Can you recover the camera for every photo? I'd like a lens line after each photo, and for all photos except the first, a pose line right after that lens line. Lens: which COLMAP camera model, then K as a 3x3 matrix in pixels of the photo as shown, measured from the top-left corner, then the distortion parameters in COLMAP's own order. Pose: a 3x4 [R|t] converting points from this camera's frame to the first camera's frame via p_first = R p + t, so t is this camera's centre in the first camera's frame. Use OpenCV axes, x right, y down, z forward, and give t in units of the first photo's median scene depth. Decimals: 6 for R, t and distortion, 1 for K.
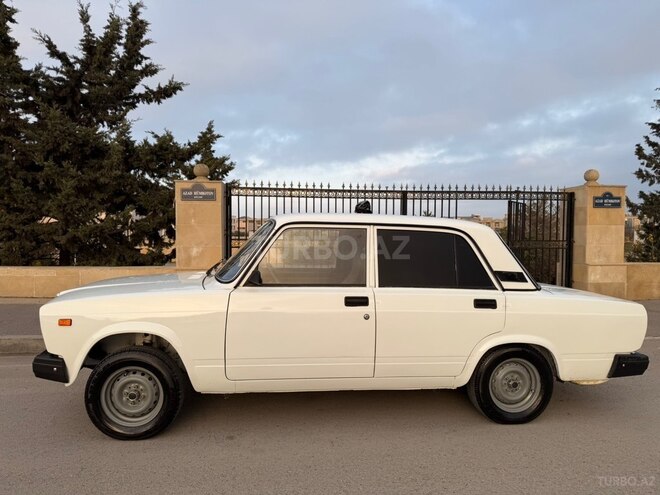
lens RADIAL K [[469.4, 0, 330.0], [0, 469.4, 247.5], [0, 0, 1]] dist [0.076839, -0.094508]
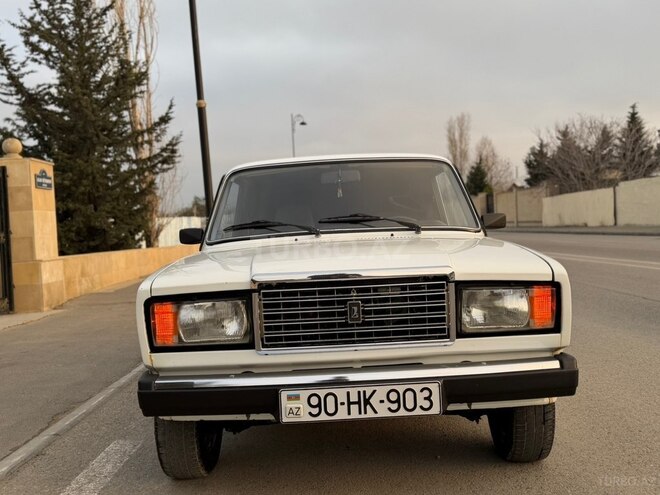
lens RADIAL K [[649.9, 0, 338.5], [0, 649.9, 245.5], [0, 0, 1]] dist [0.154142, -0.318100]
pose [[0.081381, -0.033124, 0.996133, -0.490586], [0.071426, 0.997072, 0.027320, 0.016420], [-0.994120, 0.068927, 0.083508, 0.413172]]
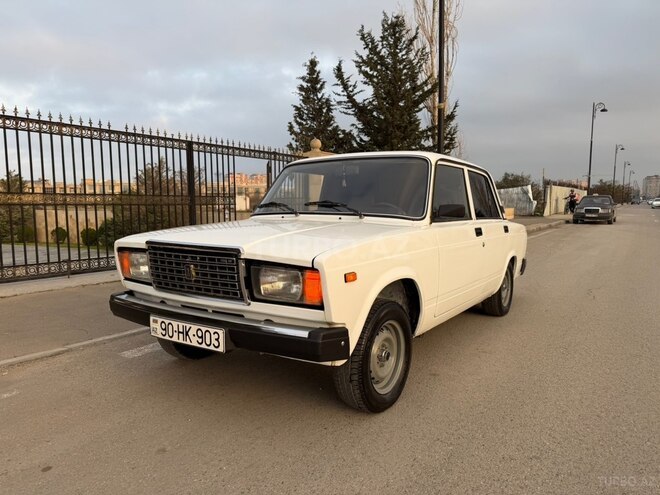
lens RADIAL K [[467.3, 0, 330.0], [0, 467.3, 247.5], [0, 0, 1]] dist [0.153717, -0.292029]
pose [[0.640896, -0.076663, 0.763790, -0.384713], [0.021368, 0.996397, 0.082080, 0.015708], [-0.767330, -0.036284, 0.640225, 0.188281]]
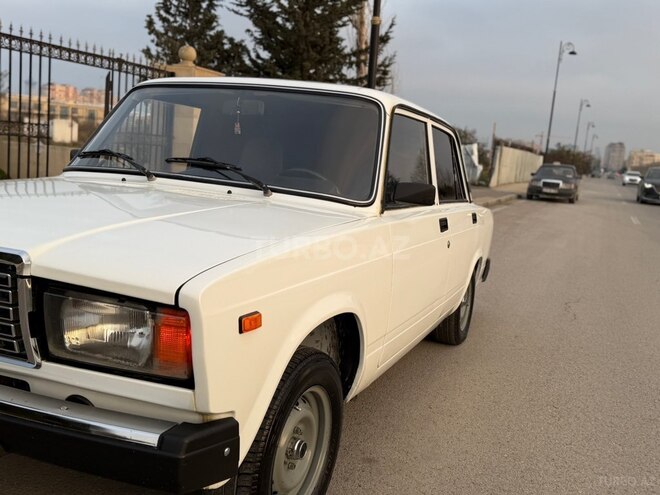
lens RADIAL K [[649.9, 0, 338.5], [0, 649.9, 245.5], [0, 0, 1]] dist [0.154142, -0.318100]
pose [[0.473826, -0.086587, 0.876352, -0.333672], [-0.060860, 0.989555, 0.130677, 0.005799], [-0.878513, -0.115253, 0.463607, 0.235924]]
